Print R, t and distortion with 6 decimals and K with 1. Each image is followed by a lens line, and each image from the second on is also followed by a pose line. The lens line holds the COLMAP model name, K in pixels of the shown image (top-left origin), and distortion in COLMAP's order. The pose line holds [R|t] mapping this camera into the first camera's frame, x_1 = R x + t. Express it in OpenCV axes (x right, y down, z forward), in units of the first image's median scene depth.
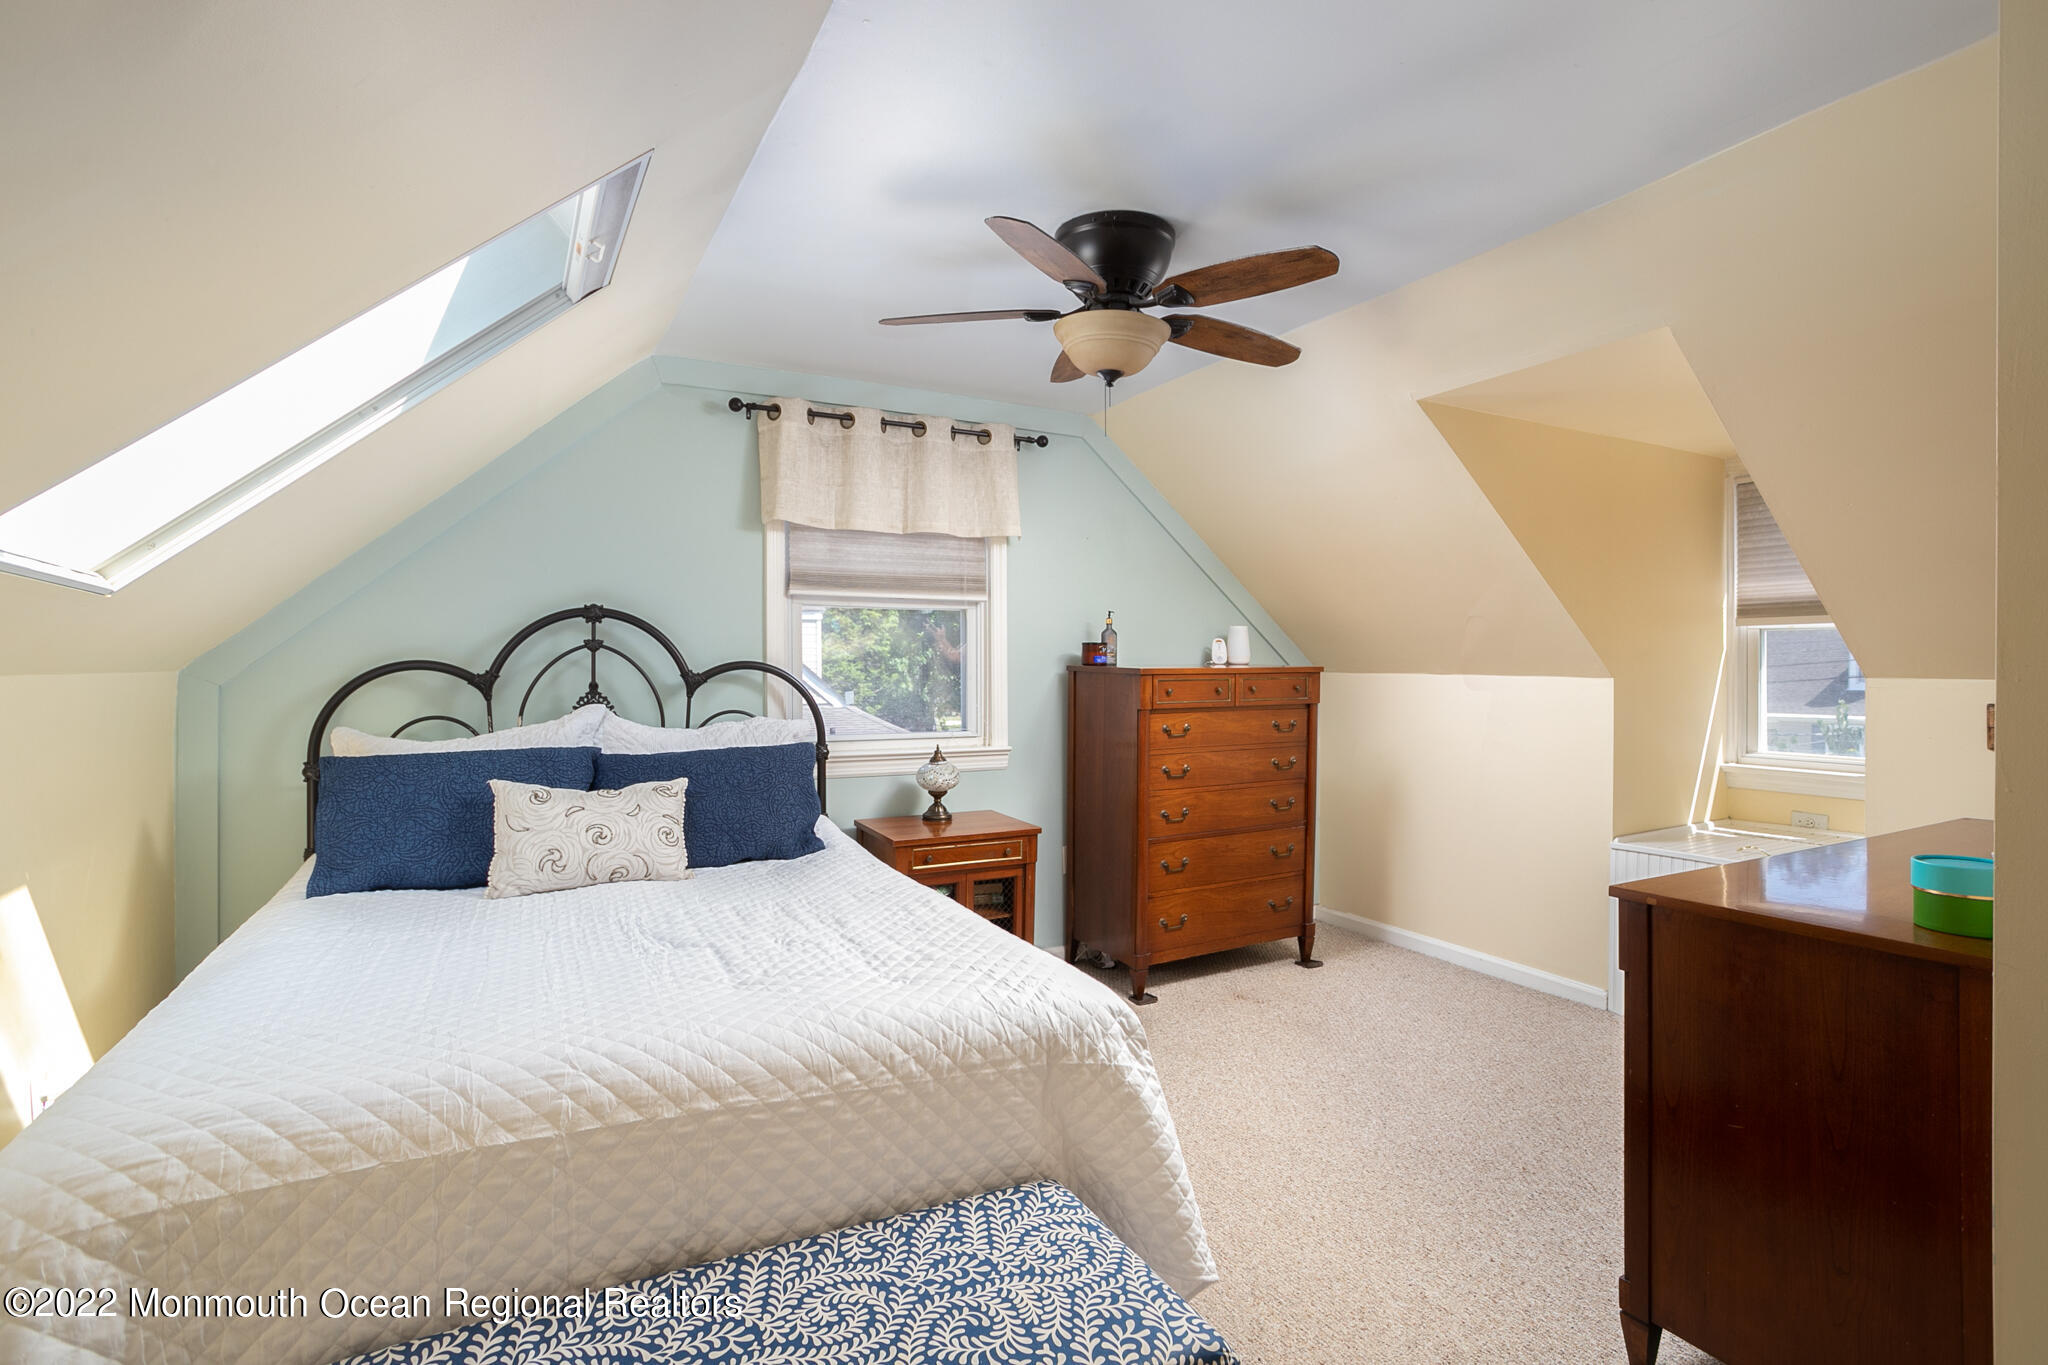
lens RADIAL K [[987.7, 0, 1021.6], [0, 987.7, 674.4], [0, 0, 1]] dist [-0.042439, 0.013561]
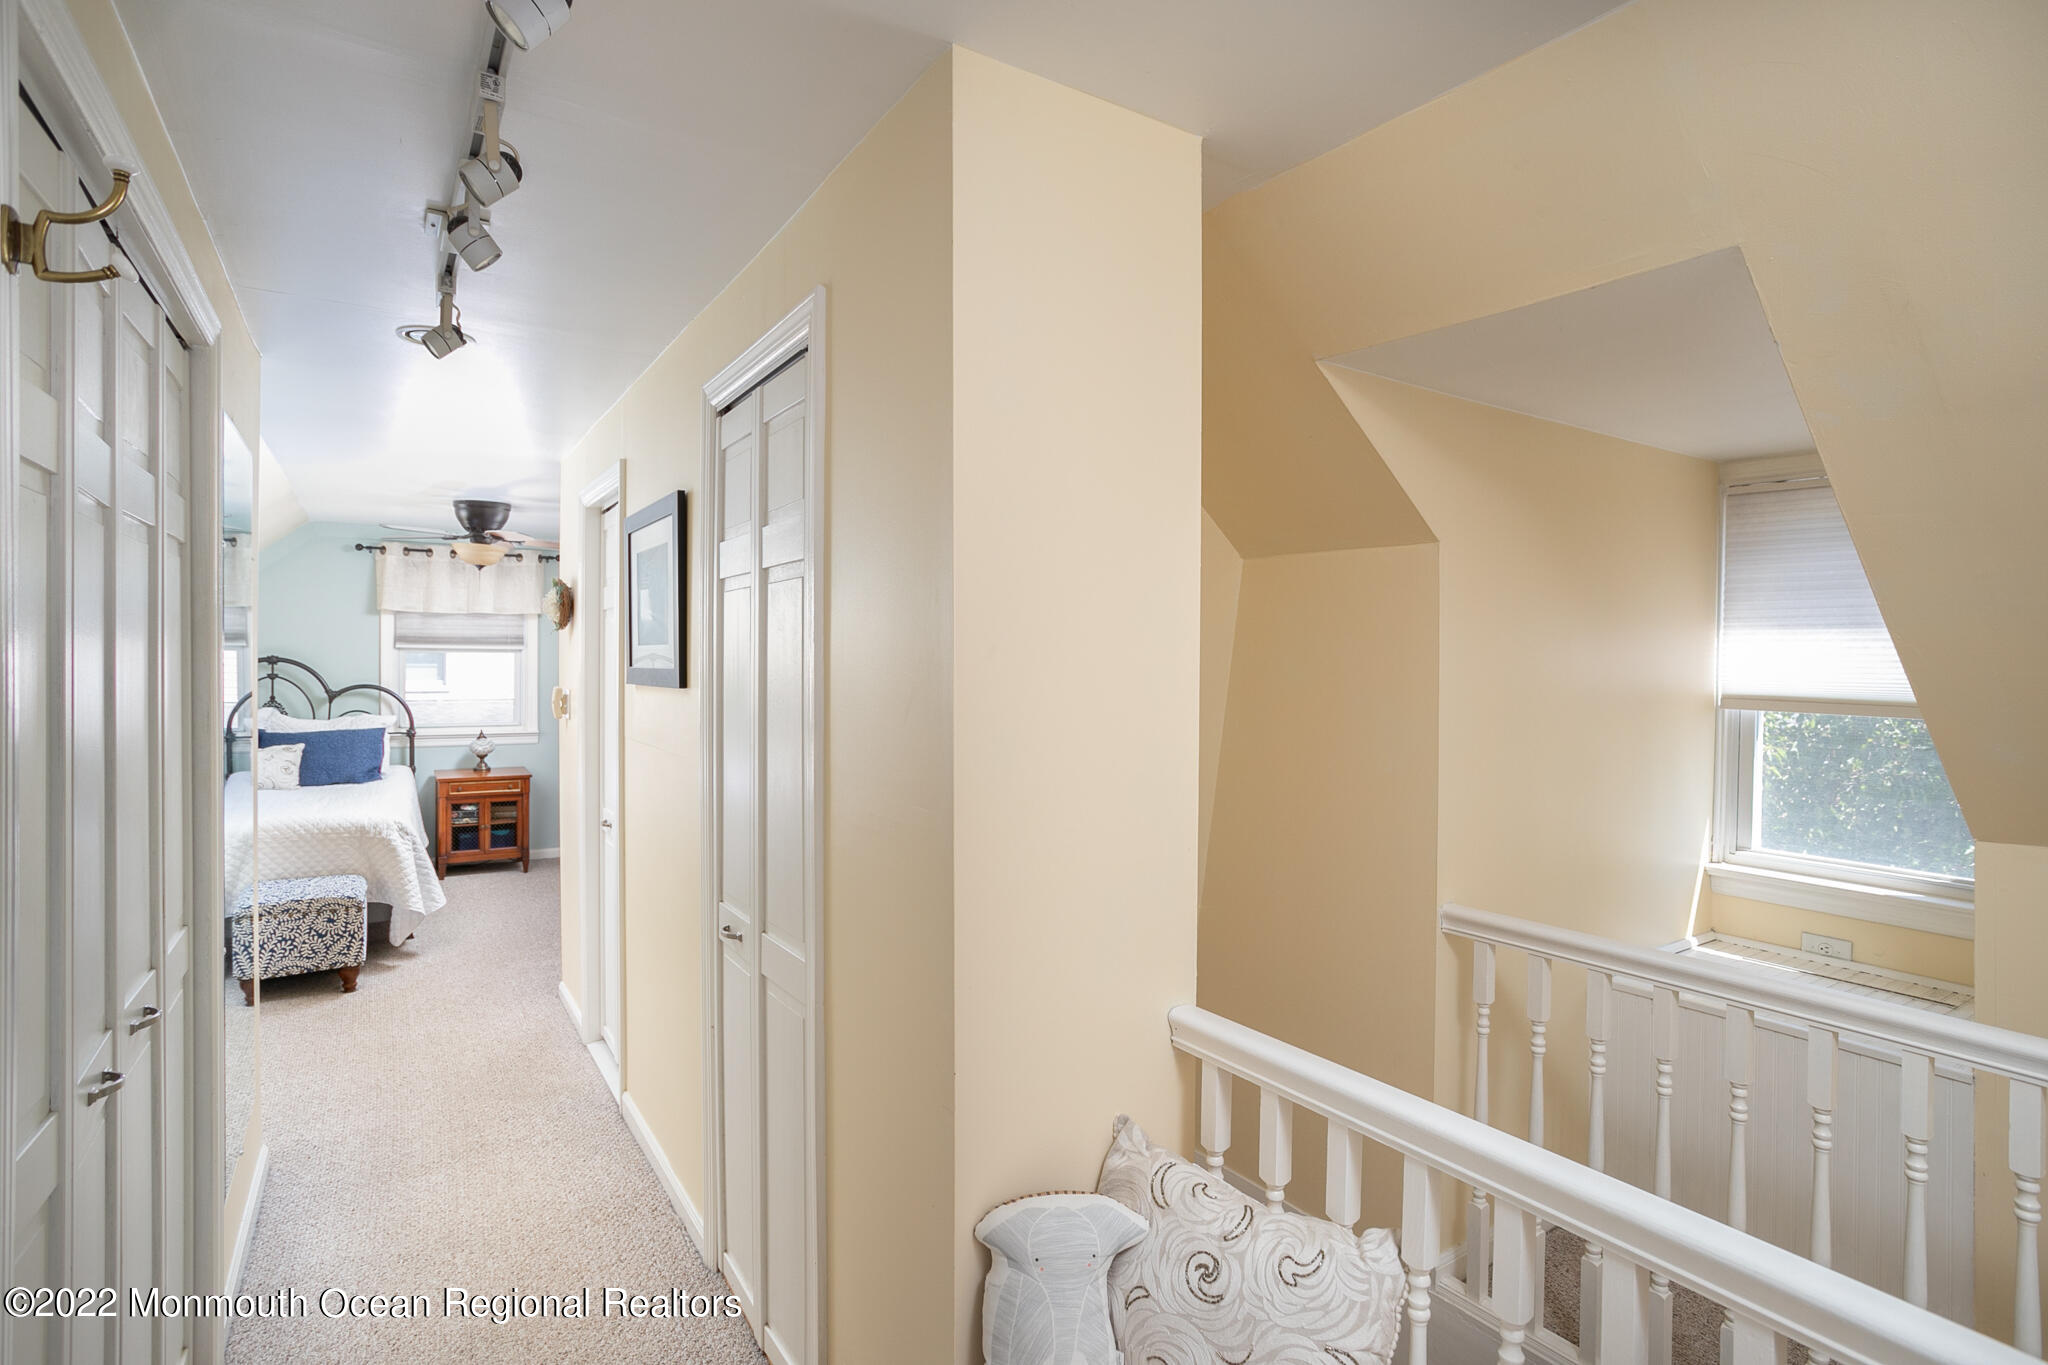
lens RADIAL K [[987.7, 0, 1037.4], [0, 987.7, 689.3], [0, 0, 1]] dist [-0.042439, 0.013561]
pose [[0.995355, 0.009699, 0.095785, 0.837766], [-0.012018, 0.999648, 0.023666, -0.064867], [-0.095522, -0.024707, 0.995121, -0.987571]]
